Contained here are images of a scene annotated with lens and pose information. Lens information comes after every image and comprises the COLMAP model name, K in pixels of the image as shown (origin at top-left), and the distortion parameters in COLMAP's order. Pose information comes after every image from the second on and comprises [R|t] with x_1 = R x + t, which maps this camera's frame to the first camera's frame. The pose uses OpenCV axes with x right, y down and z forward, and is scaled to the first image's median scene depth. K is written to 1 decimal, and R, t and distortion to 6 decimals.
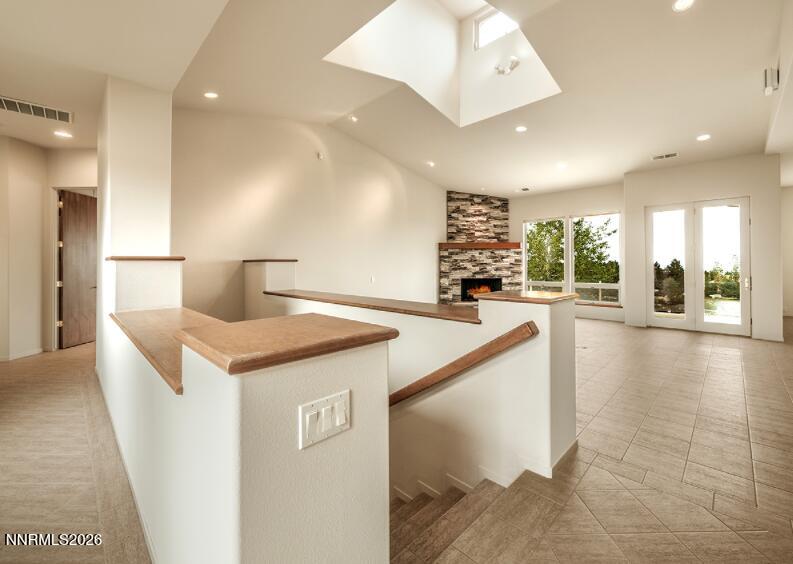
lens RADIAL K [[340.0, 0, 401.9], [0, 340.0, 255.8], [0, 0, 1]] dist [-0.001810, 0.000312]
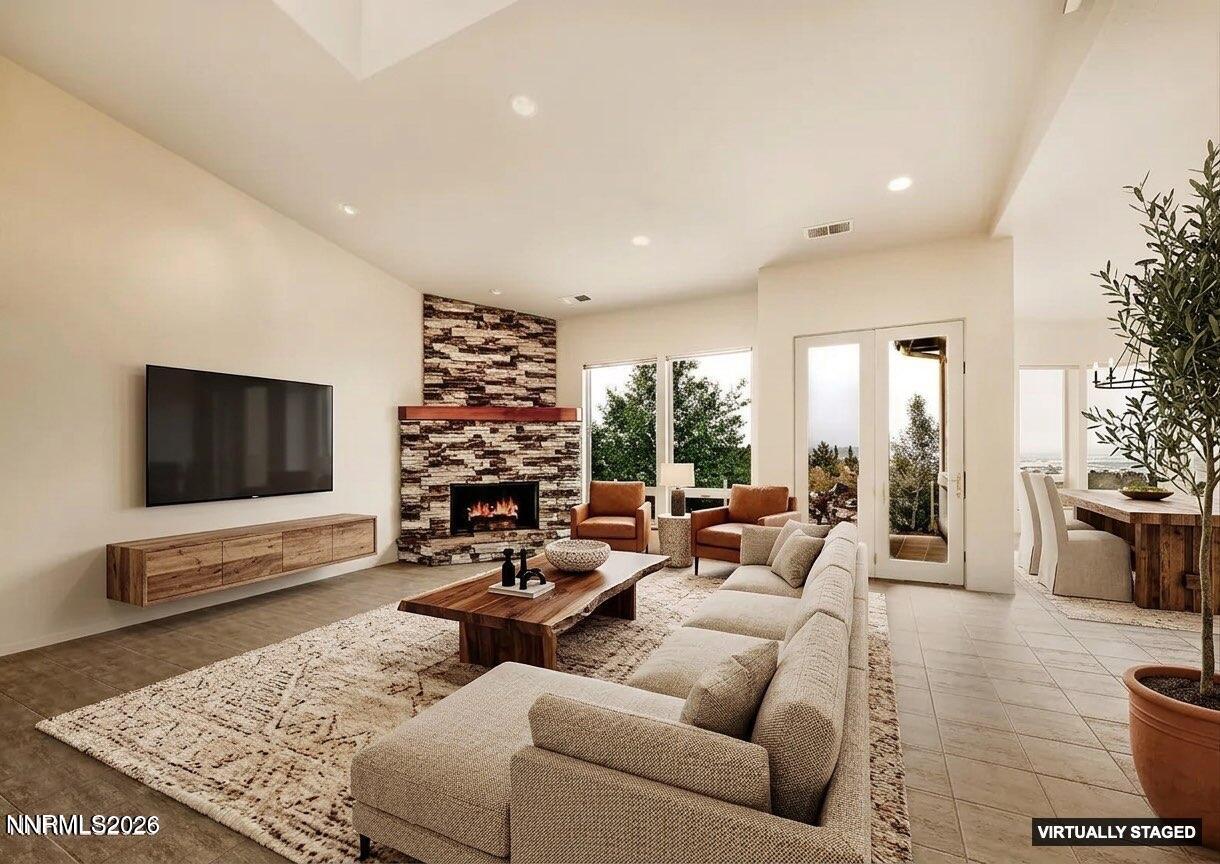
lens RADIAL K [[522.9, 0, 618.2], [0, 522.9, 447.2], [0, 0, 1]] dist [-0.007811, 0.000832]
pose [[0.954986, -0.006401, 0.296582, 0.180073], [0.001853, 0.999876, 0.015613, 0.005660], [-0.296645, -0.014360, 0.954880, 0.255585]]
